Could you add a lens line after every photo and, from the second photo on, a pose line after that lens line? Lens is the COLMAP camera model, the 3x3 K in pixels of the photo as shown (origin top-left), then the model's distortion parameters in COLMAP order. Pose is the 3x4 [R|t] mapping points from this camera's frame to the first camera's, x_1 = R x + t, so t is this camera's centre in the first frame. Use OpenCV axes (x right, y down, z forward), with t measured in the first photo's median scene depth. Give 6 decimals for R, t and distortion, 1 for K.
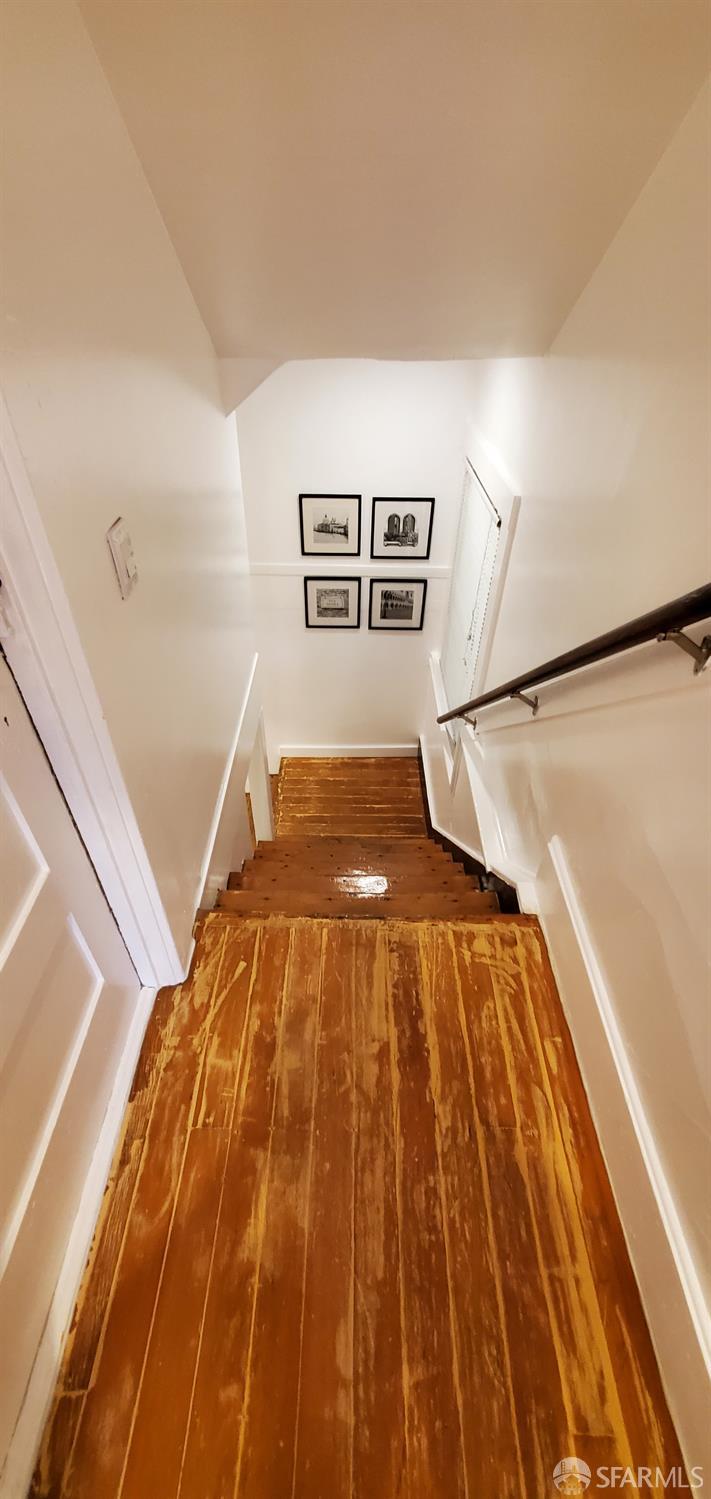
lens RADIAL K [[588.1, 0, 349.4], [0, 588.1, 743.3], [0, 0, 1]] dist [-0.003661, -0.000501]
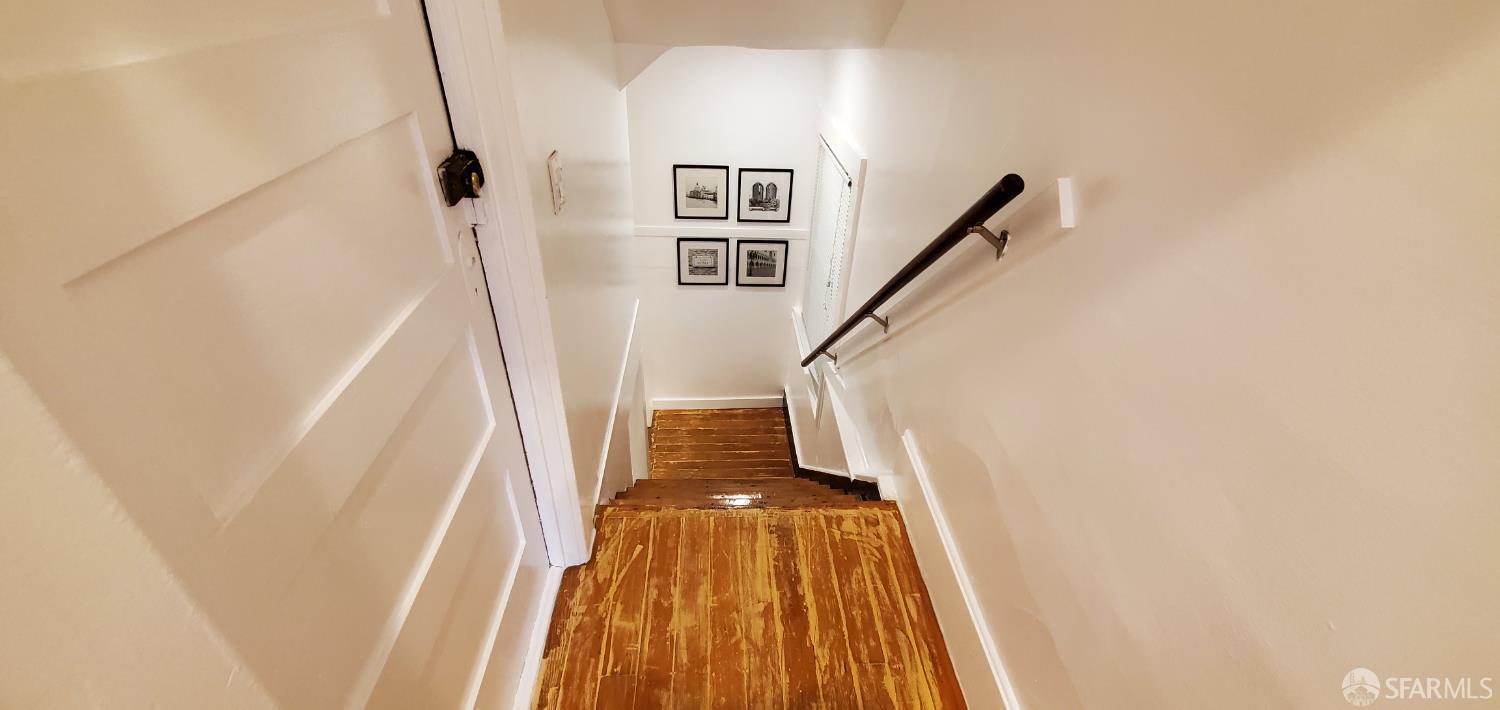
lens RADIAL K [[588.5, 0, 749.0], [0, 588.5, 360.9], [0, 0, 1]] dist [-0.003661, -0.000501]
pose [[0.997596, -0.012673, 0.068128, -0.045019], [0.020074, 0.993832, -0.109062, 0.148697], [-0.066326, 0.110167, 0.991698, -0.165352]]
